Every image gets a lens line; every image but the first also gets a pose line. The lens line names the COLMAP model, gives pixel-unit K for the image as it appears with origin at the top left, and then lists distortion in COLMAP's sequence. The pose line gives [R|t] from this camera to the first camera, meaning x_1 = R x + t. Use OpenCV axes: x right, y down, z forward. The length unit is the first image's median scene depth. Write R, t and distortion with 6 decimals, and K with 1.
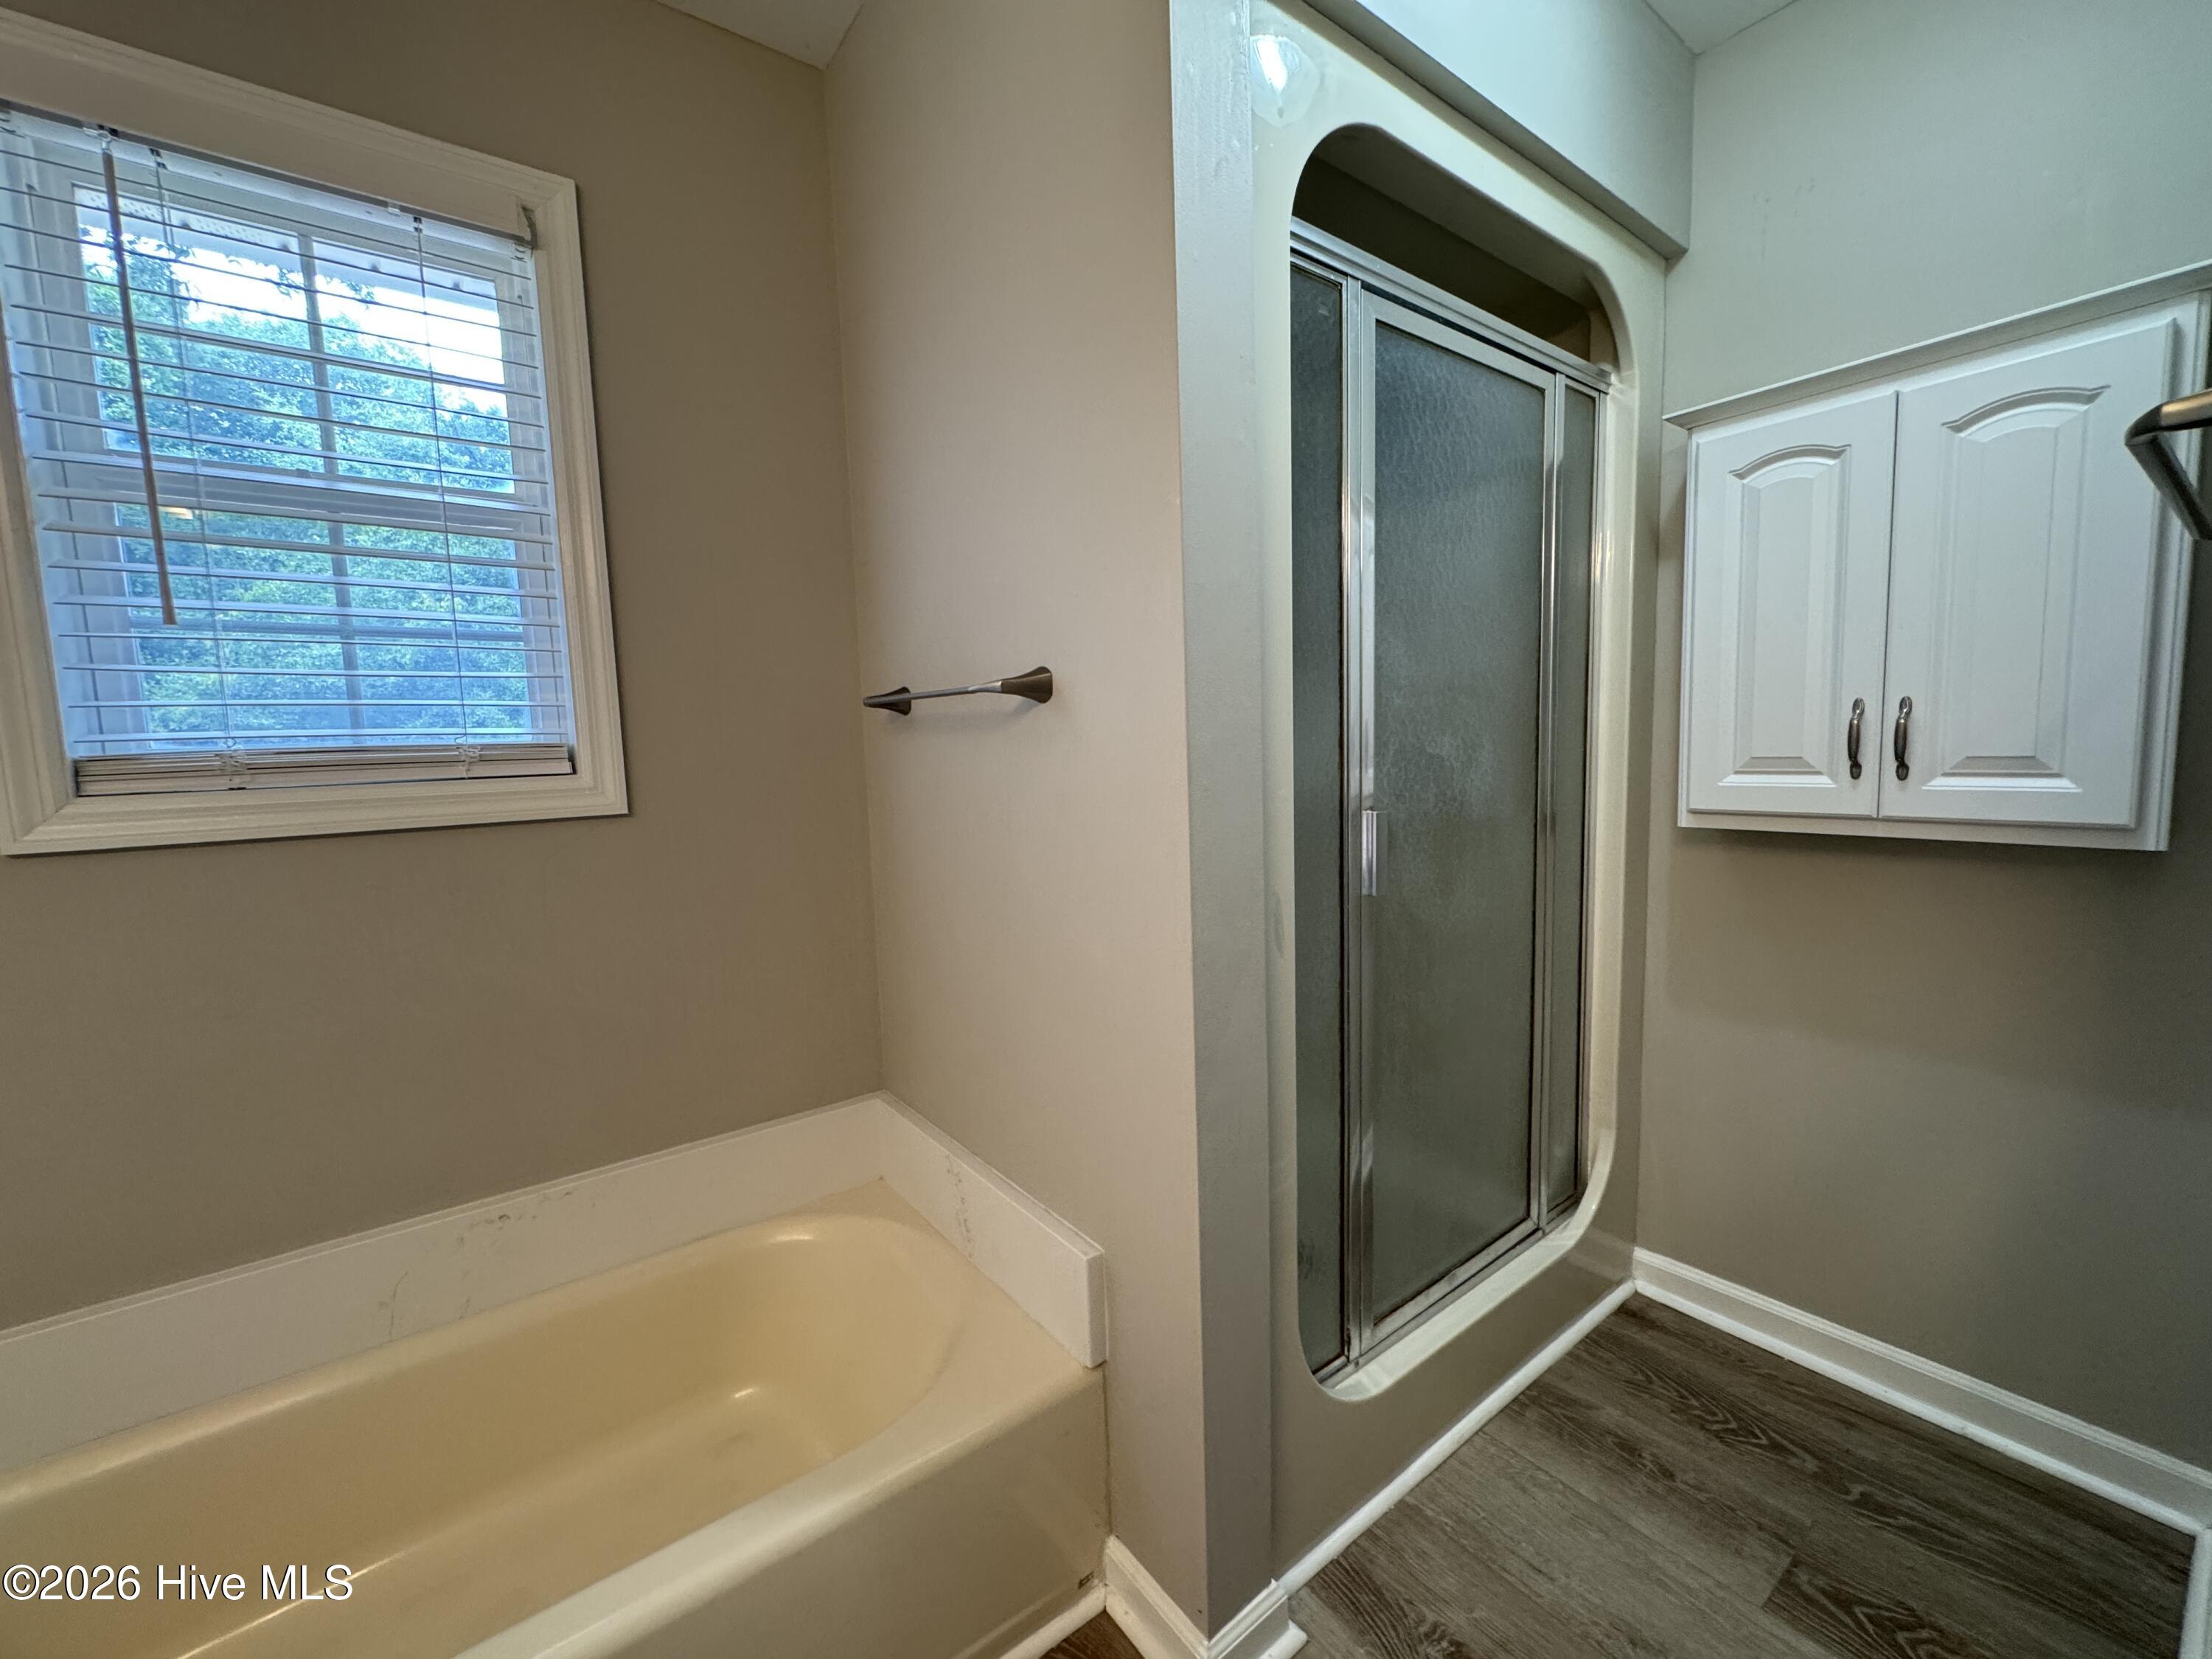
lens RADIAL K [[885.5, 0, 1108.5], [0, 885.5, 824.6], [0, 0, 1]] dist [-0.001155, 0.000412]
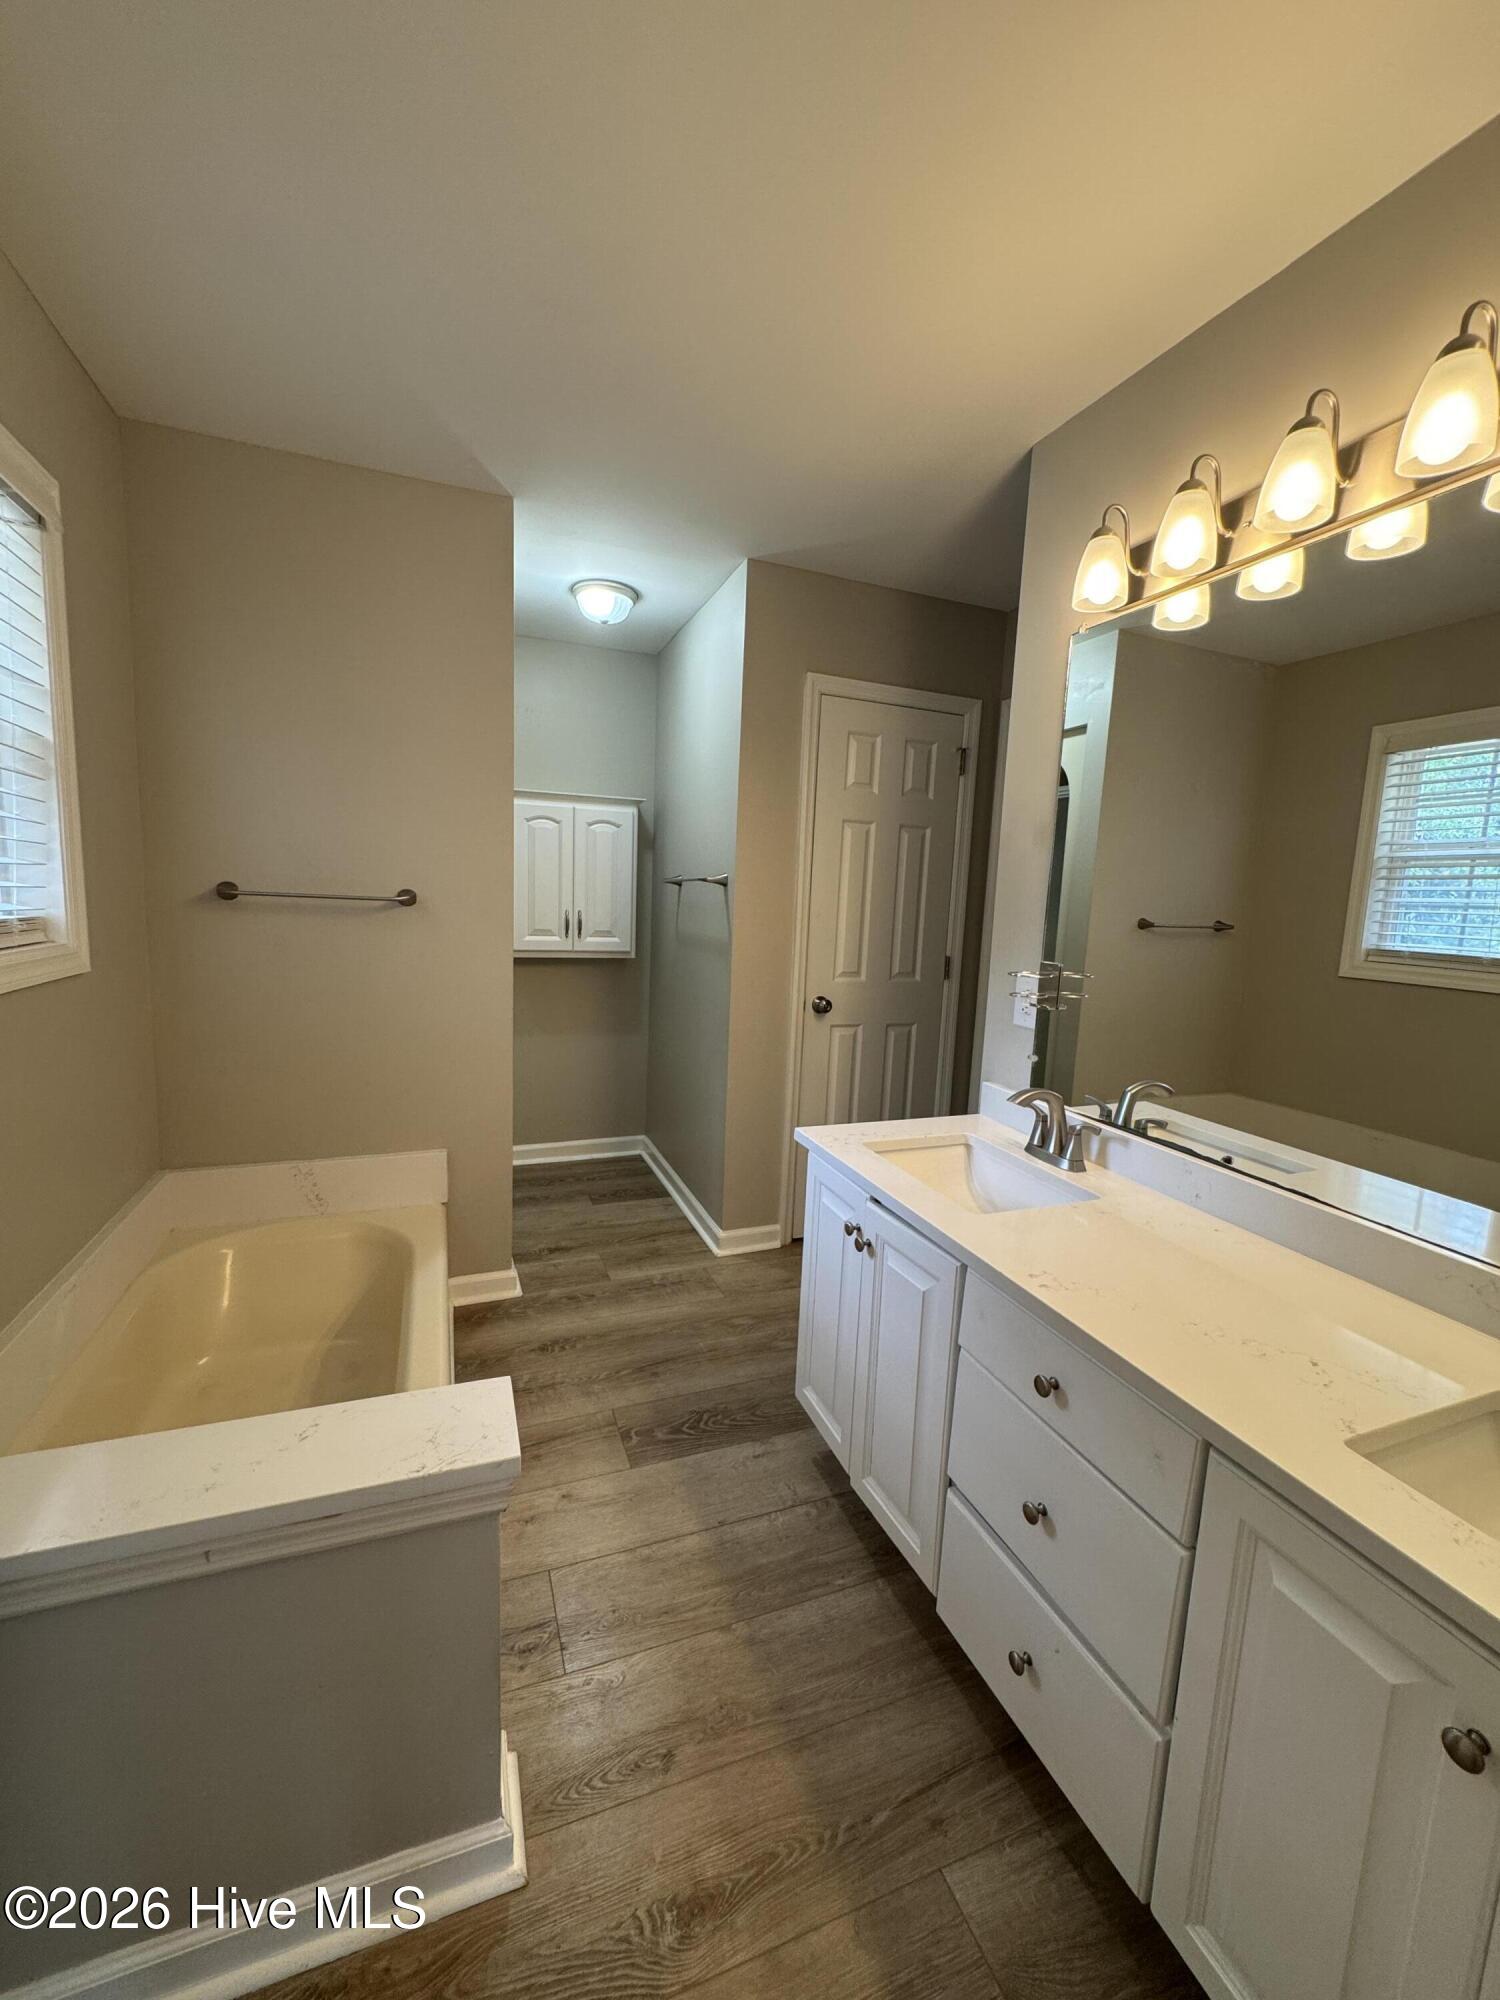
lens RADIAL K [[800.6, 0, 749.0], [0, 800.6, 1004.2], [0, 0, 1]] dist [-0.001155, 0.000412]
pose [[0.273440, -0.088065, 0.957849, -1.549495], [0.045504, 0.995870, 0.078570, -0.015088], [-0.960812, 0.022101, 0.276318, -0.286251]]
